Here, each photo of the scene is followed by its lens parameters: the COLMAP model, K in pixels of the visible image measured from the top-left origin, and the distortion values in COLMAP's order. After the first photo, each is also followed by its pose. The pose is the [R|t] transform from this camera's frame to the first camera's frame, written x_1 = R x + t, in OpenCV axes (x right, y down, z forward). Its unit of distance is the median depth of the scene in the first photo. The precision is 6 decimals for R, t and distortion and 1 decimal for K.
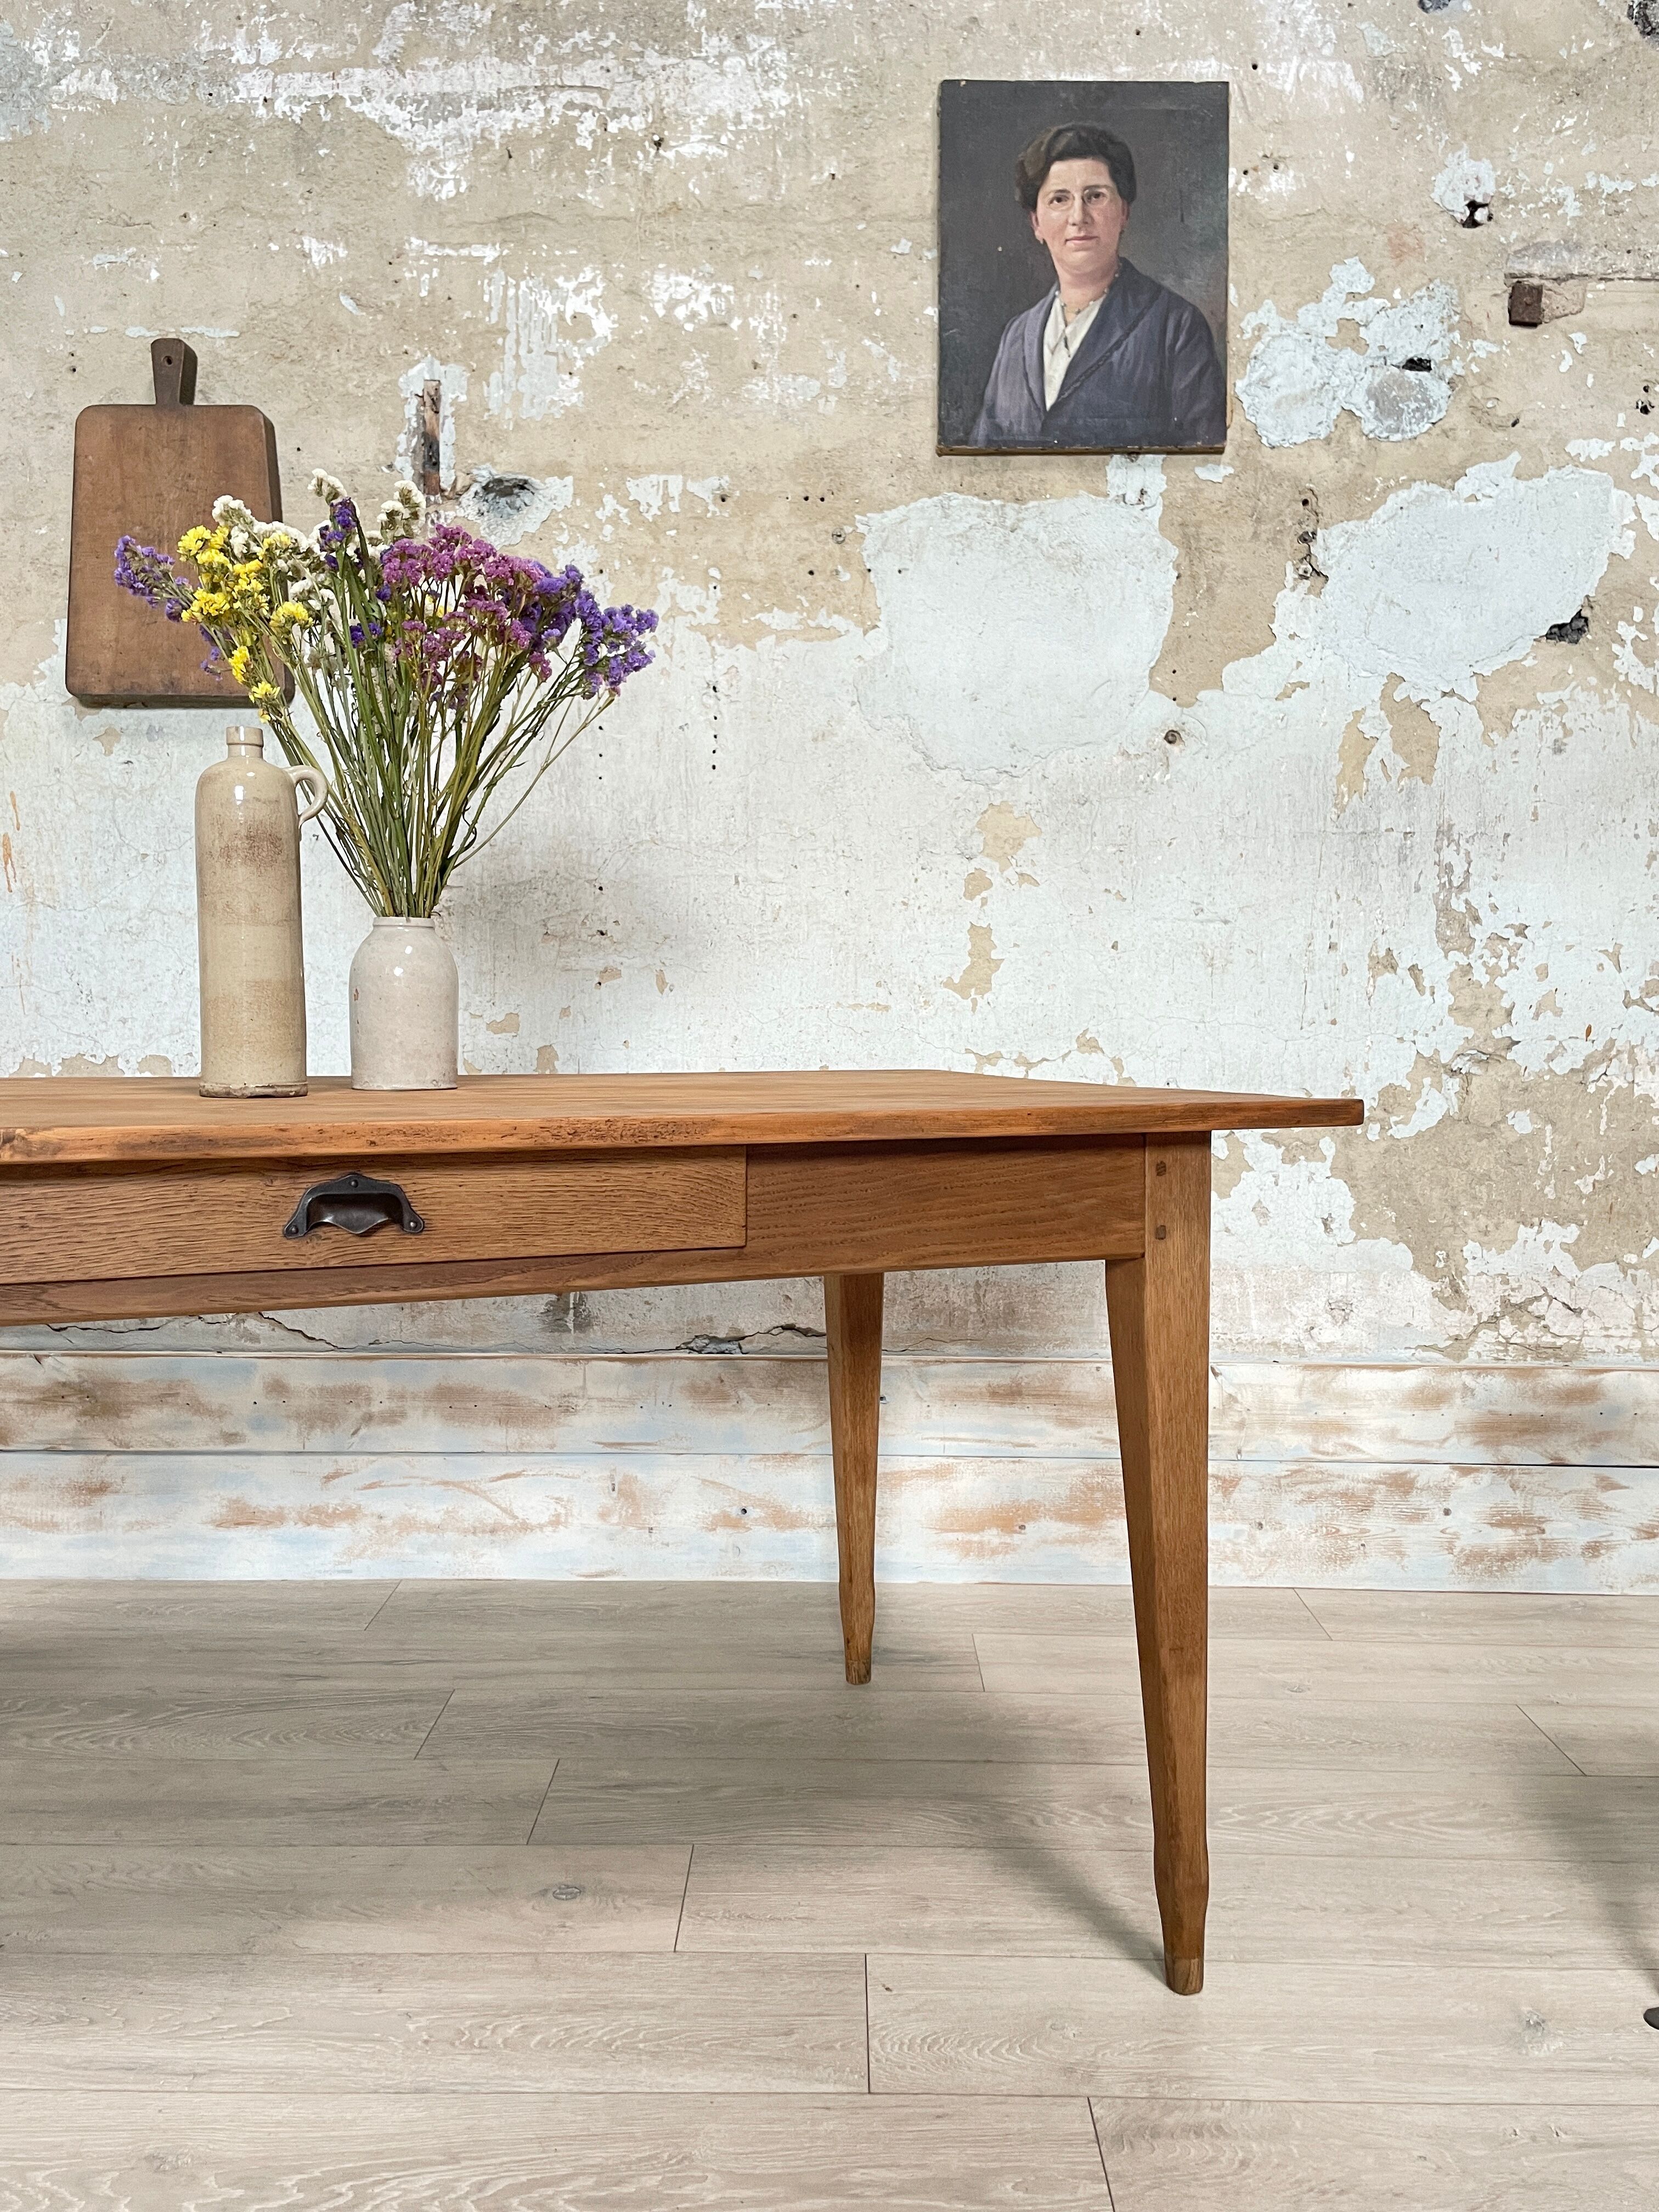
lens RADIAL K [[1670.2, 0, 831.4], [0, 1670.2, 1094.0], [0, 0, 1]] dist [0.083768, -0.111035]
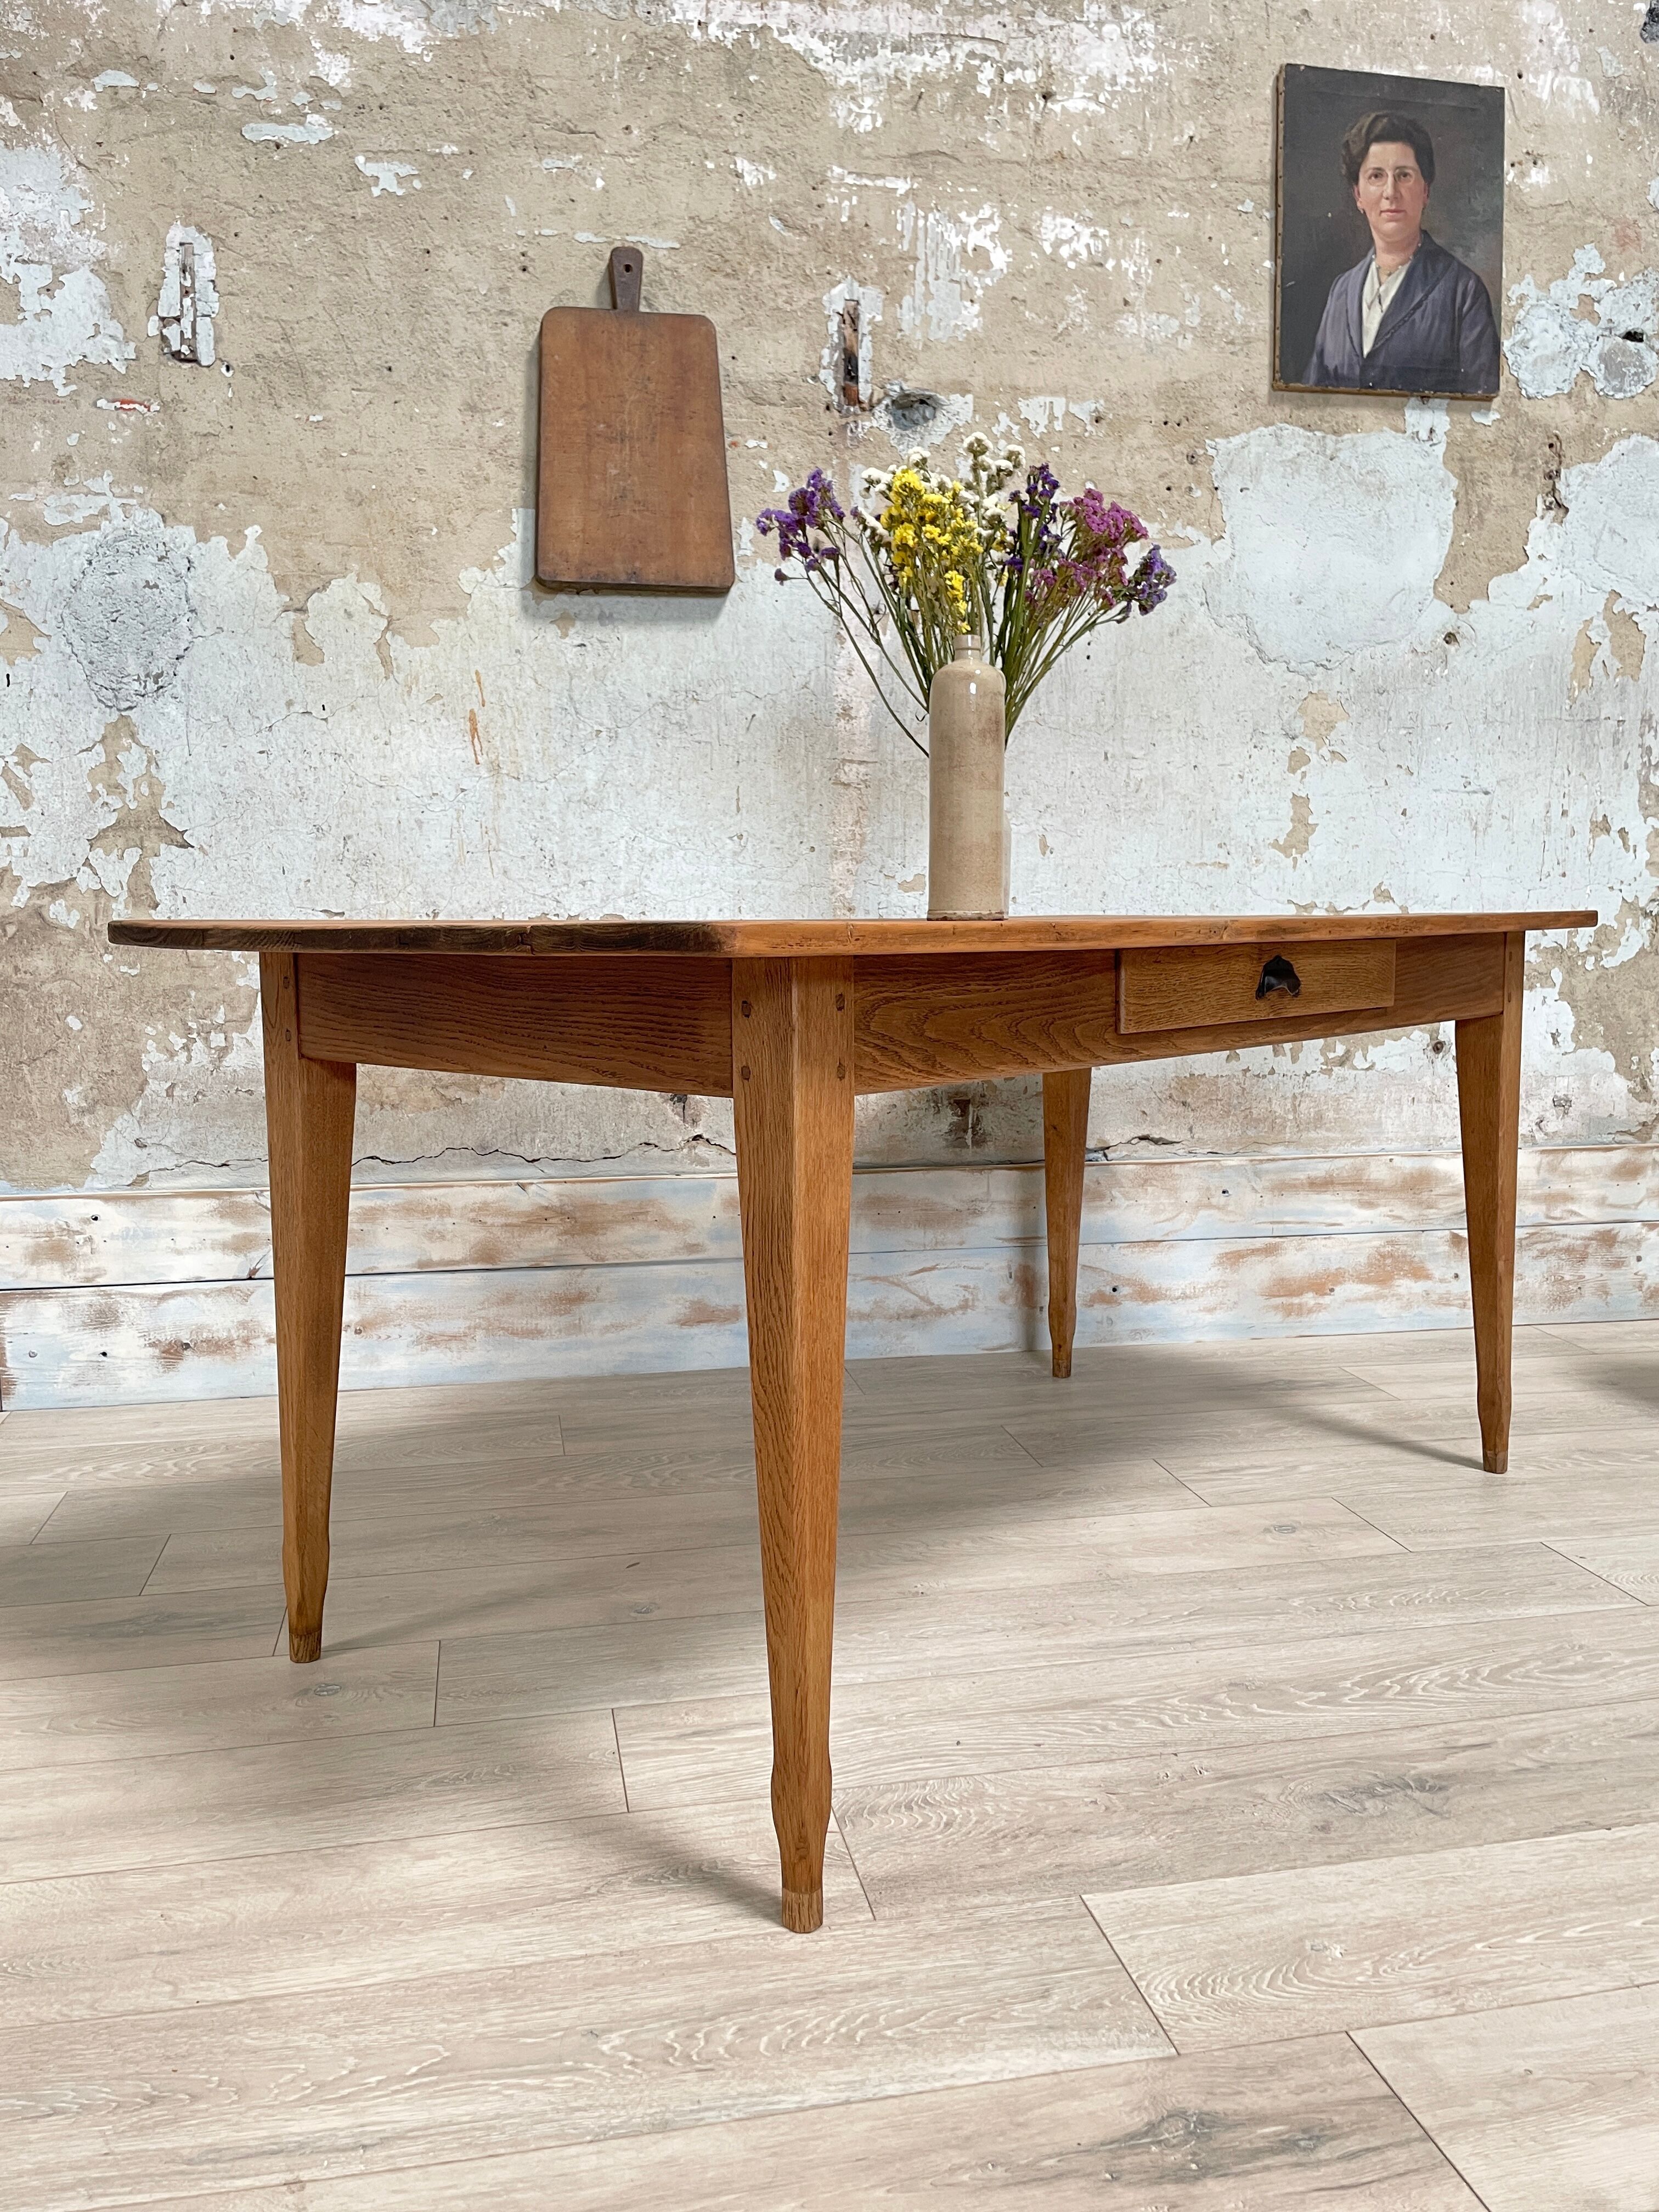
lens RADIAL K [[1670.2, 0, 827.4], [0, 1670.2, 1109.2], [0, 0, 1]] dist [0.083768, -0.111035]
pose [[0.978880, -0.034023, 0.201584, -0.495332], [0.019534, 0.997109, 0.073434, 0.027832], [-0.203500, -0.067945, 0.976715, -0.122418]]
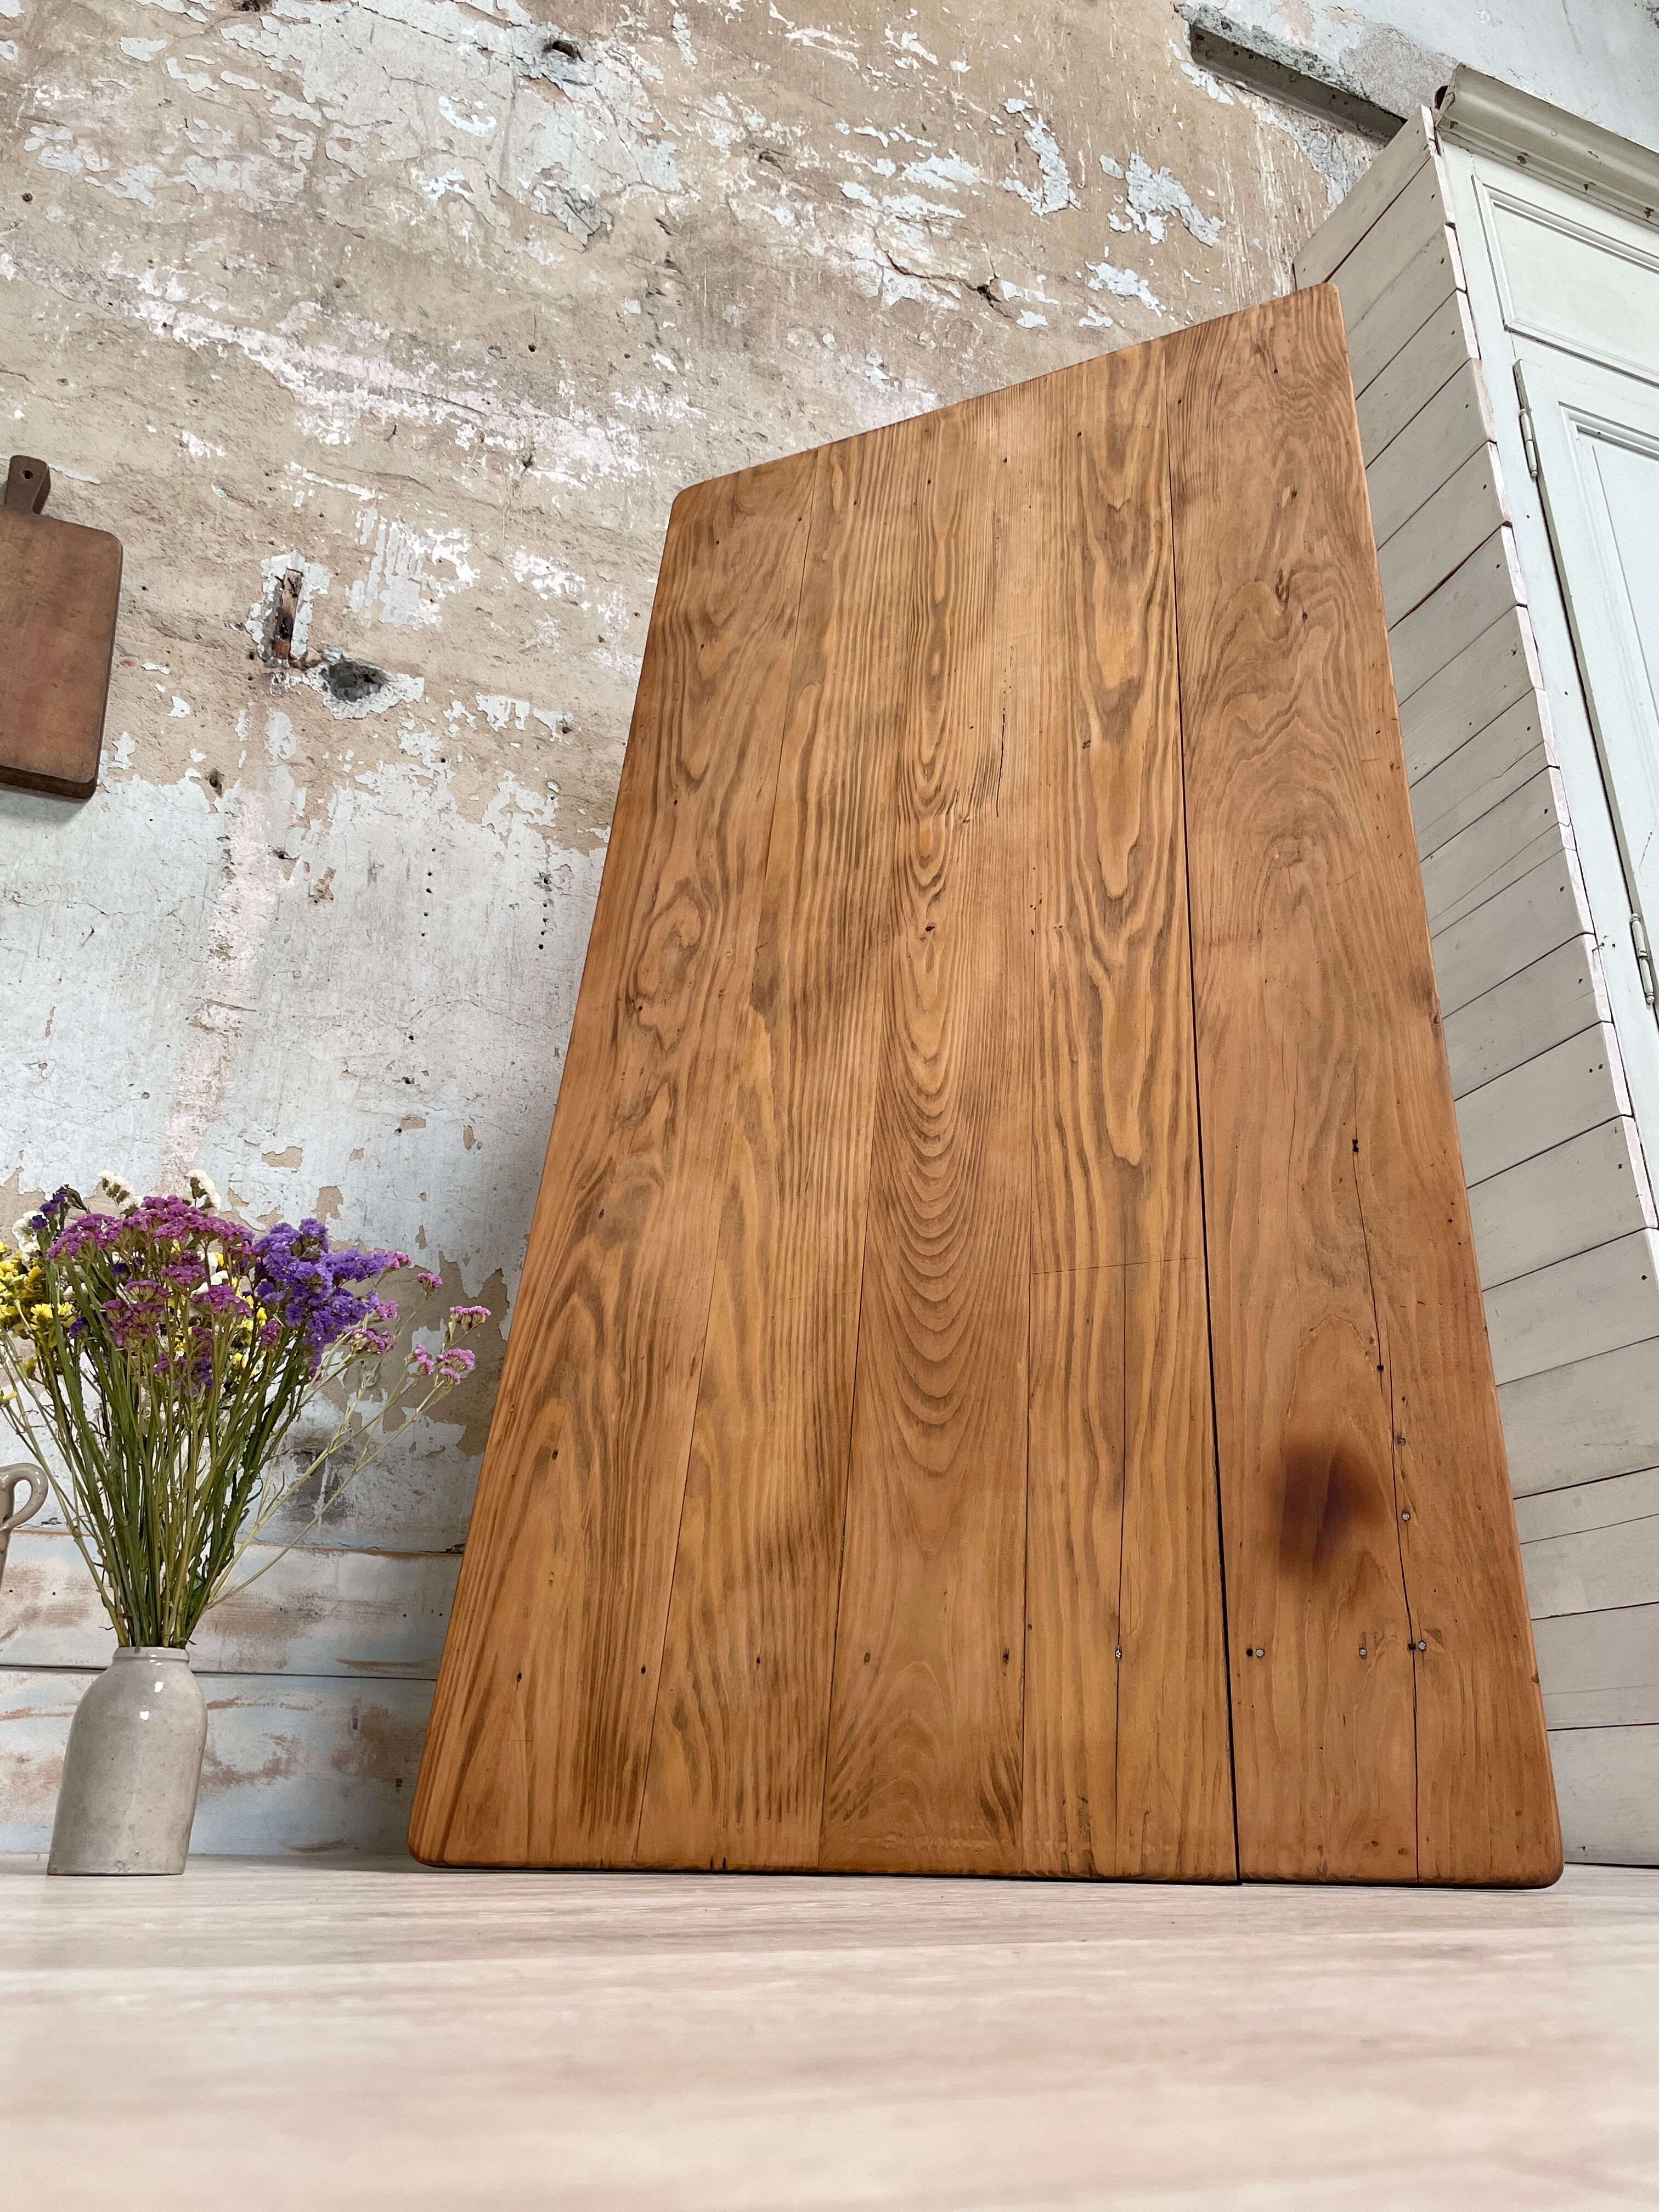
lens RADIAL K [[1670.2, 0, 825.7], [0, 1670.2, 1091.0], [0, 0, 1]] dist [0.083768, -0.111035]
pose [[0.920171, 0.156255, 0.358985, -0.258743], [0.015385, 0.901768, -0.431947, 0.314447], [-0.391215, 0.402987, 0.827376, 0.149383]]
